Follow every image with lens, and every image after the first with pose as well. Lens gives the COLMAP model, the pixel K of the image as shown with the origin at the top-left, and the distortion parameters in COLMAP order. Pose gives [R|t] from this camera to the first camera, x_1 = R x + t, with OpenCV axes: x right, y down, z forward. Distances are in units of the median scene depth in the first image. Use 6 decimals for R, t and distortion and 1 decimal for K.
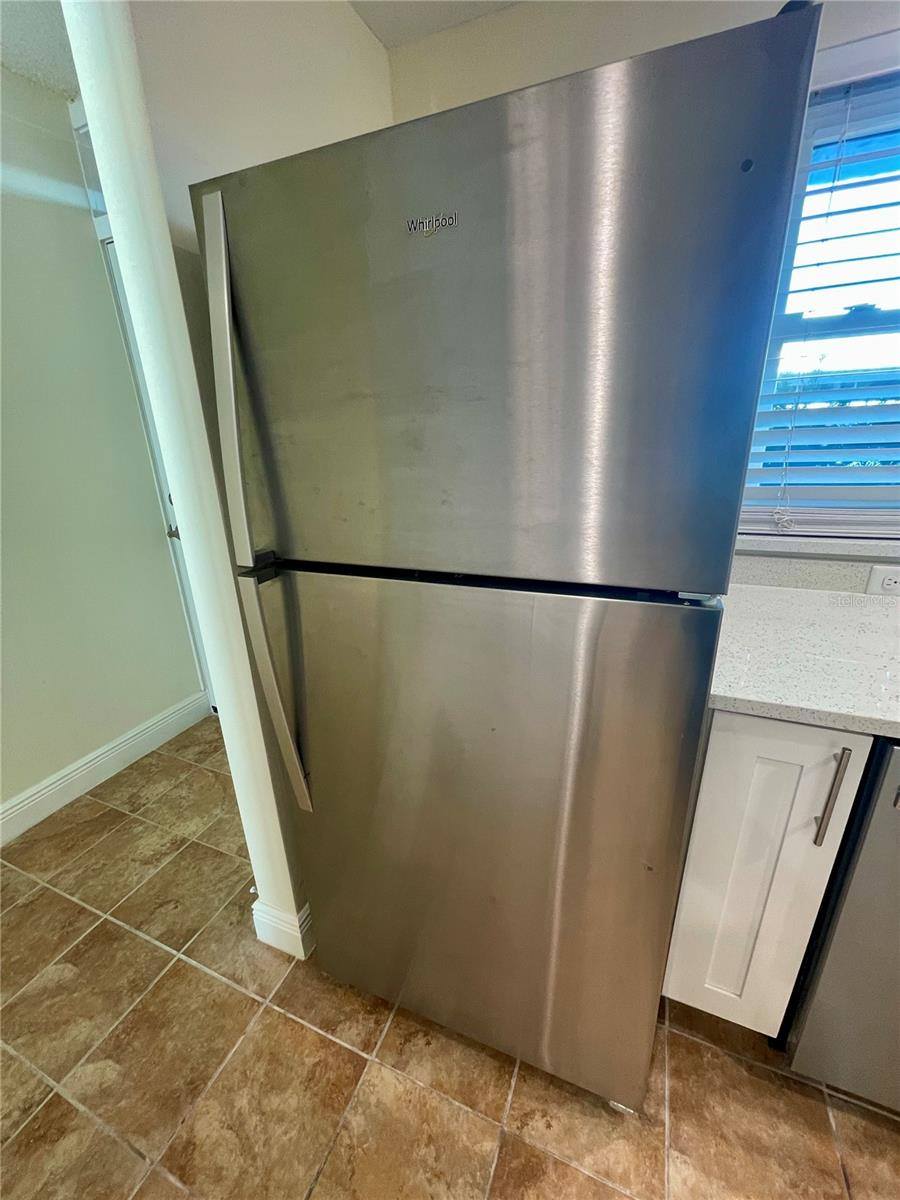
lens RADIAL K [[485.2, 0, 459.5], [0, 485.2, 601.6], [0, 0, 1]] dist [-0.003261, 0.000927]
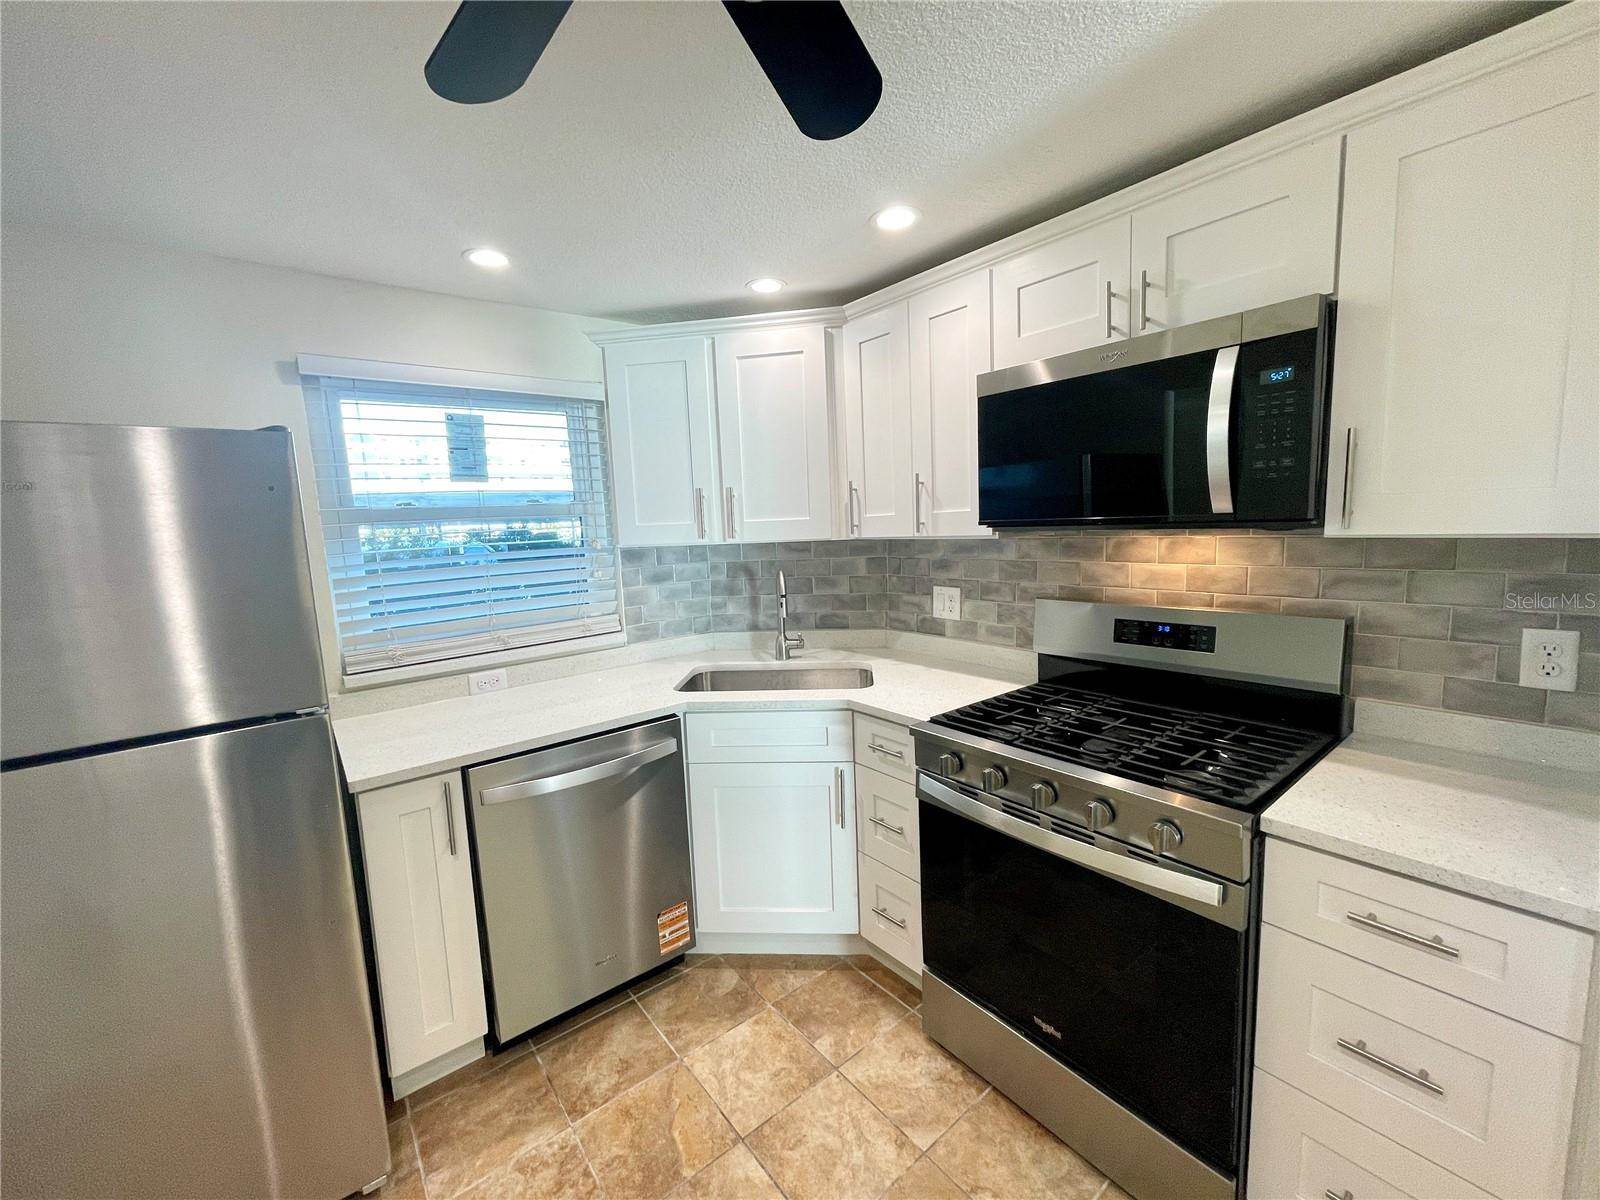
lens RADIAL K [[647.0, 0, 799.9], [0, 647.0, 601.6], [0, 0, 1]] dist [-0.003261, 0.000927]
pose [[0.493162, -0.099014, 0.864285, -0.267925], [0.328285, 0.941228, -0.079491, 0.189338], [-0.805618, 0.322934, 0.496682, -0.770420]]
